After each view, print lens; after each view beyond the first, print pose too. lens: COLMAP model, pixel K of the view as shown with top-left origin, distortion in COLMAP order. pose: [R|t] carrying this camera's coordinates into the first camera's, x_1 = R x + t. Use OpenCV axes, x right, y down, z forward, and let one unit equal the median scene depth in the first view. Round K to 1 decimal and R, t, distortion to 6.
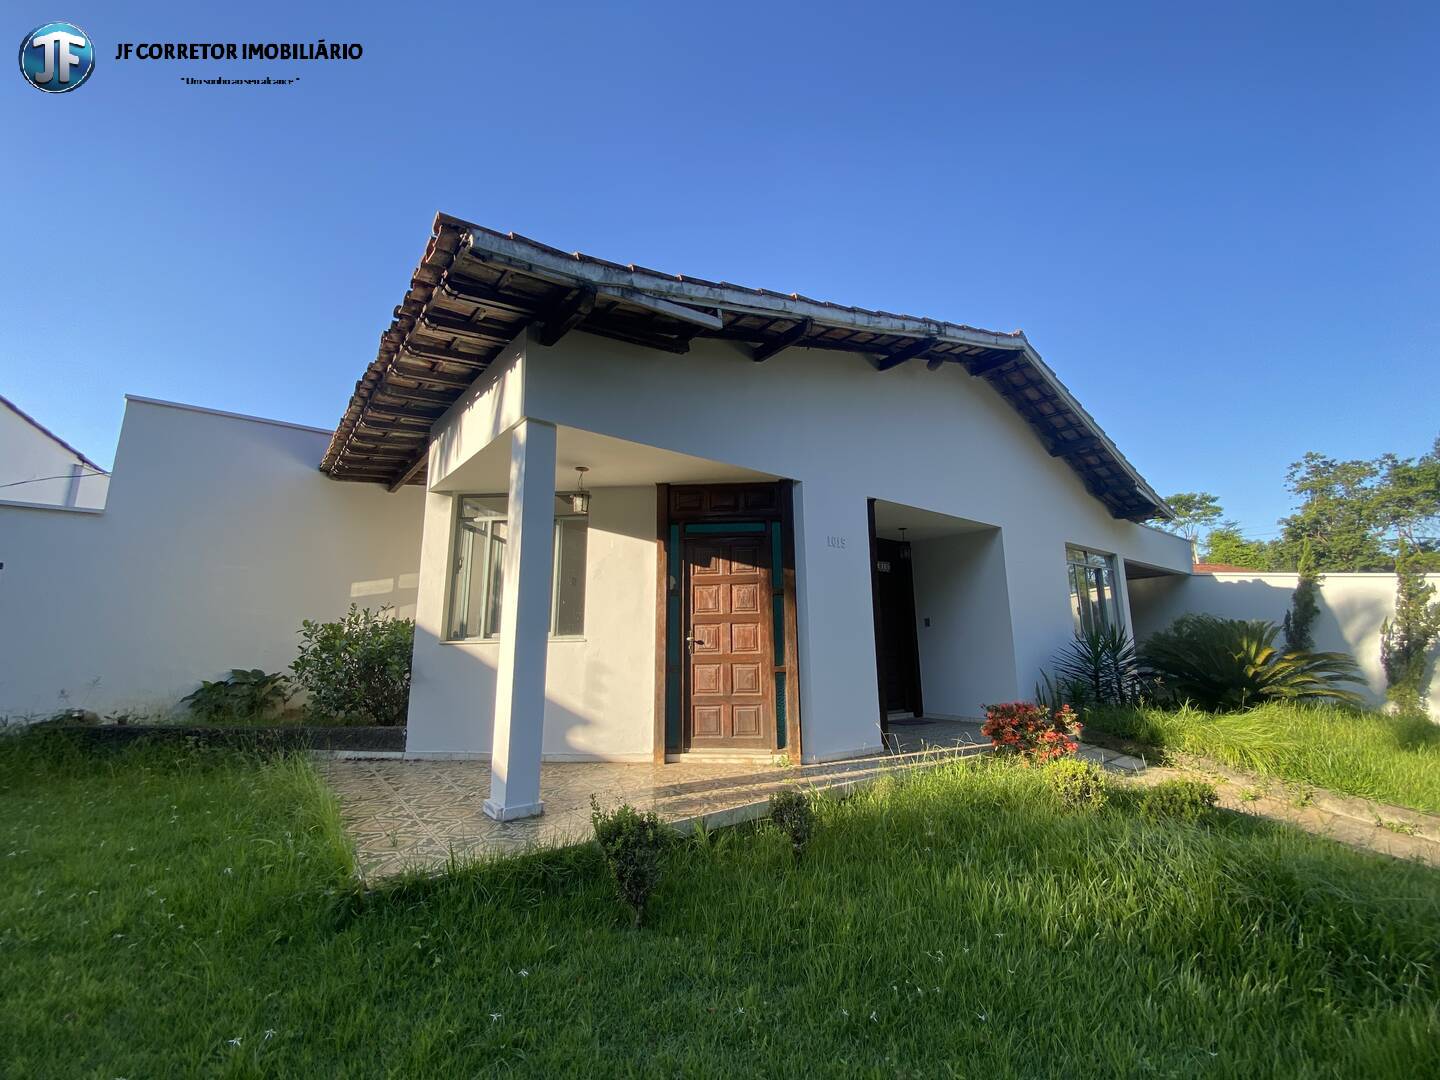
lens RADIAL K [[588.1, 0, 716.5], [0, 588.1, 542.1], [0, 0, 1]] dist [0.024667, -0.023449]
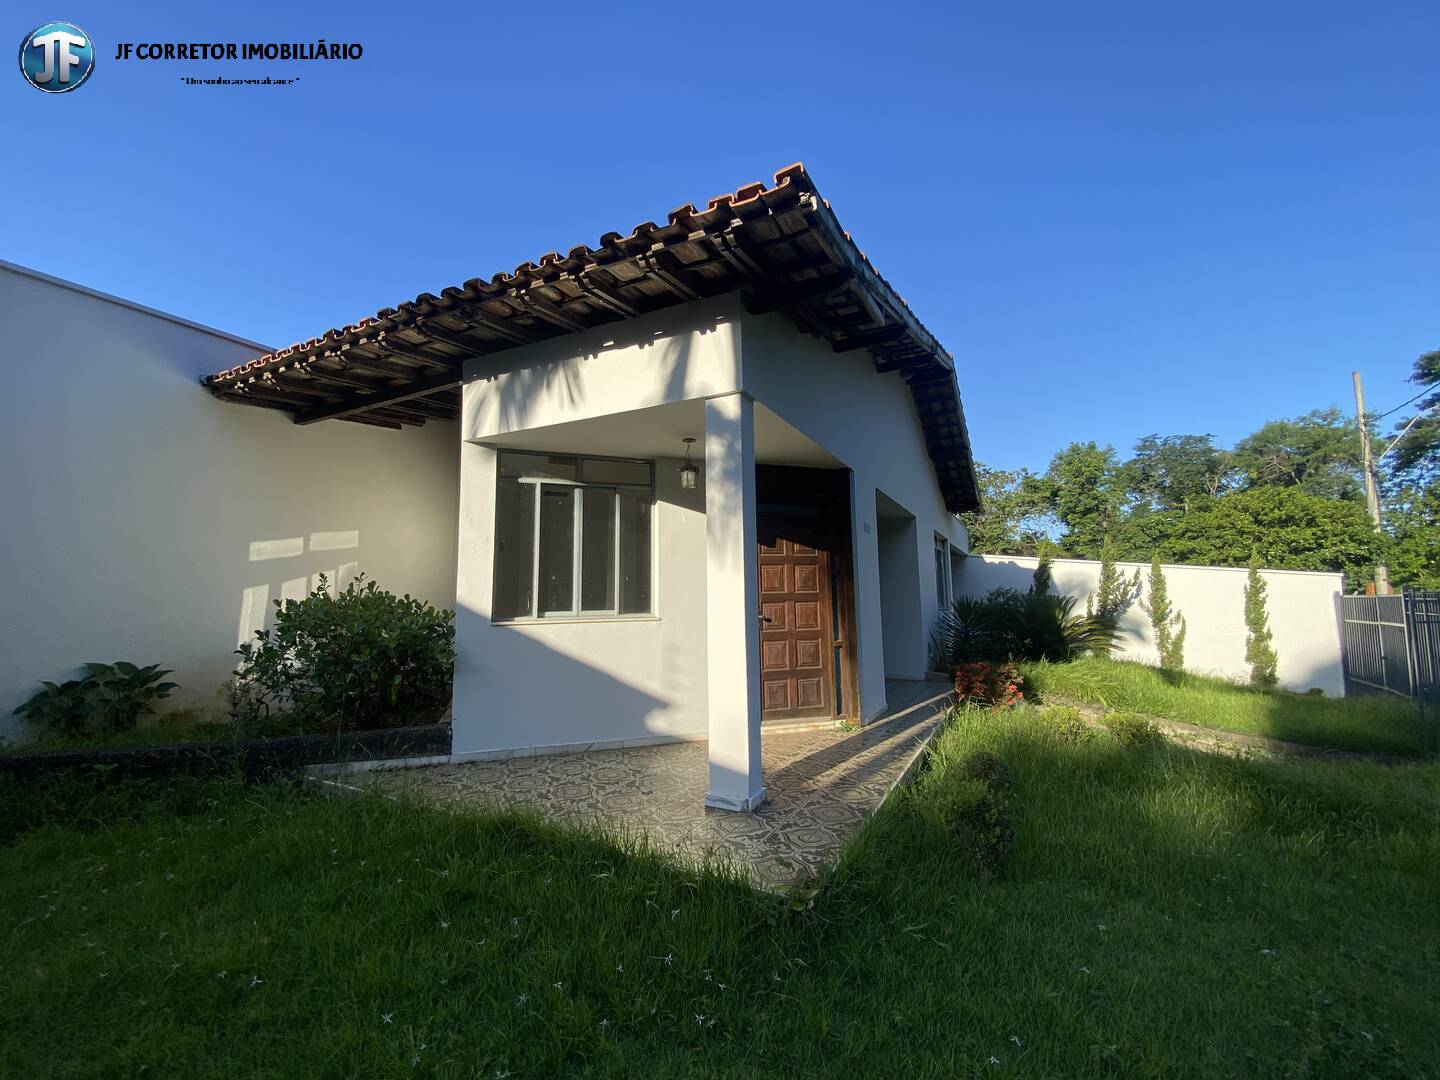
lens RADIAL K [[588.1, 0, 716.5], [0, 588.1, 542.1], [0, 0, 1]] dist [0.024667, -0.023449]
pose [[0.910890, 0.039415, 0.410762, -0.556610], [-0.066797, 0.996384, 0.052517, -0.014212], [-0.407206, -0.075275, 0.910229, 0.111646]]
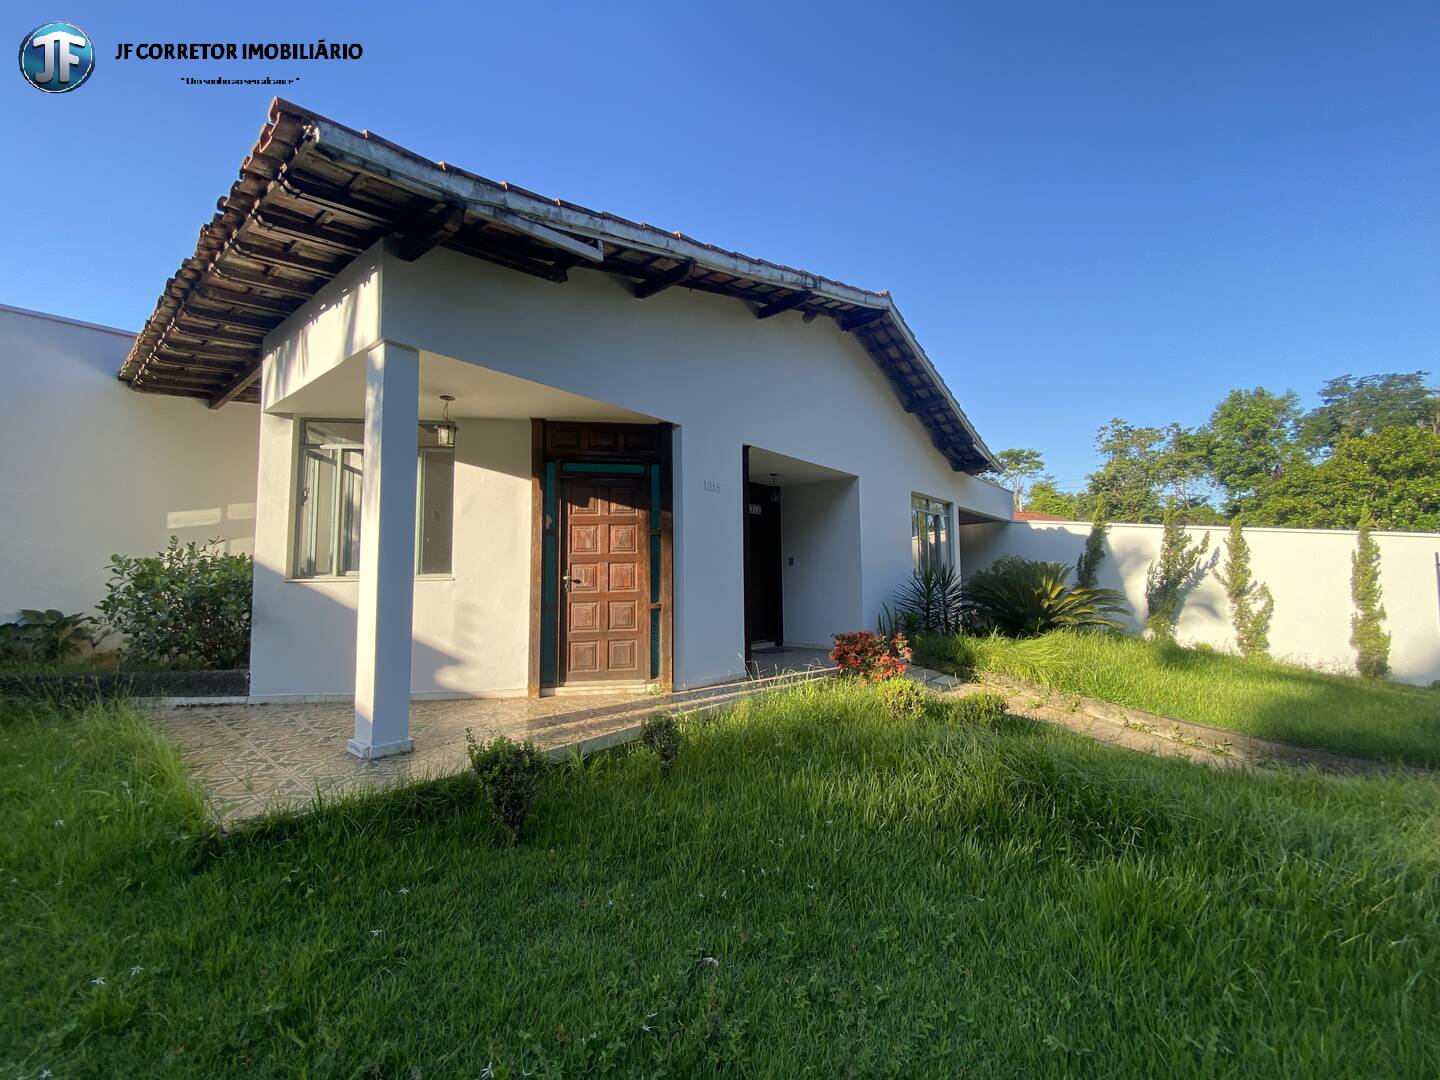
lens RADIAL K [[588.1, 0, 716.5], [0, 588.1, 542.1], [0, 0, 1]] dist [0.024667, -0.023449]
pose [[0.978267, 0.013868, 0.206883, -0.002054], [-0.035854, 0.994045, 0.102907, -0.009116], [-0.204224, -0.108088, 0.972939, -0.030257]]
